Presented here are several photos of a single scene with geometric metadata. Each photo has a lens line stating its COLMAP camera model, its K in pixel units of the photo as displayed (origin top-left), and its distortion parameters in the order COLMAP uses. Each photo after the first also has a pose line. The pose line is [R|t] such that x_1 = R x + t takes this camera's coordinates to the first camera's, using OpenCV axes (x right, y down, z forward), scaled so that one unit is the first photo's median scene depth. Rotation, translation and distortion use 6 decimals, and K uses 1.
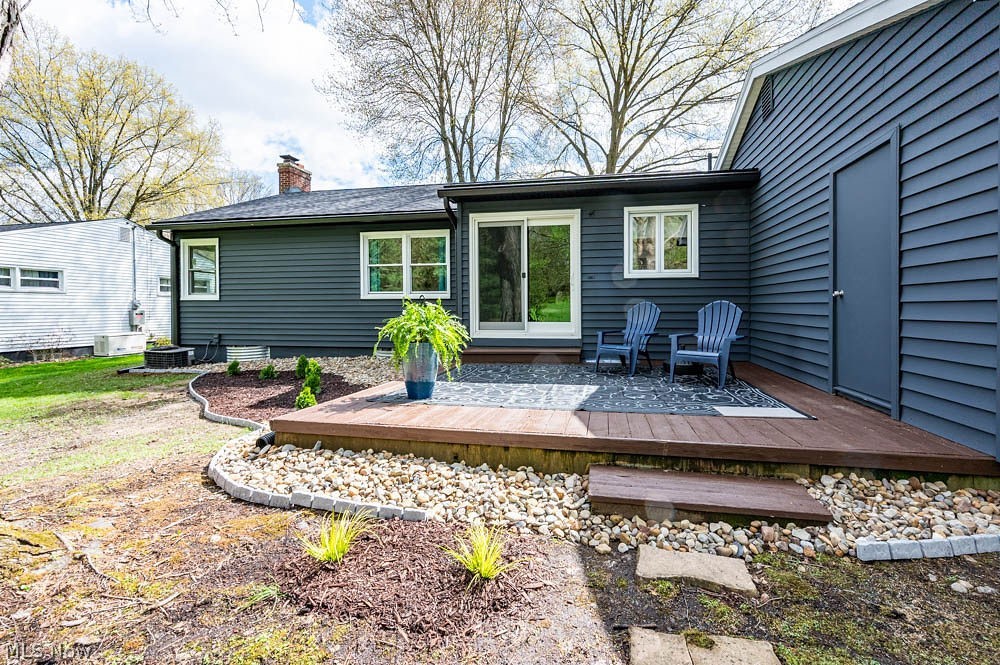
lens RADIAL K [[403.8, 0, 533.2], [0, 403.8, 308.5], [0, 0, 1]] dist [-0.001596, -0.000360]
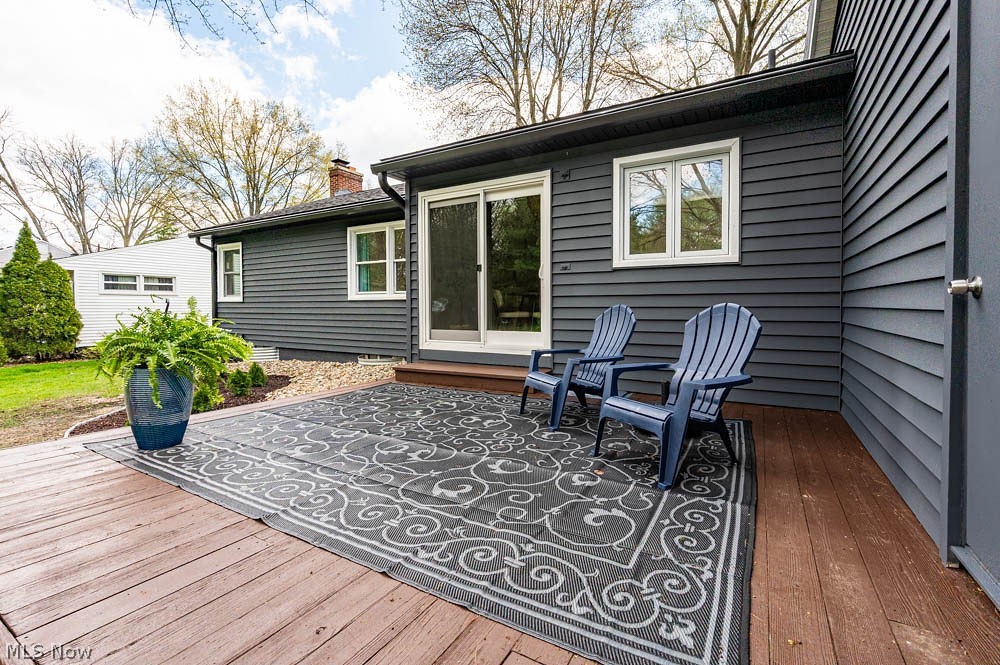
lens RADIAL K [[403.8, 0, 533.2], [0, 403.8, 308.5], [0, 0, 1]] dist [-0.001596, -0.000360]
pose [[0.936238, 0.004334, -0.351340, 0.326623], [-0.003503, 0.999989, 0.002999, -0.009864], [0.351349, -0.001577, 0.936243, 0.332796]]
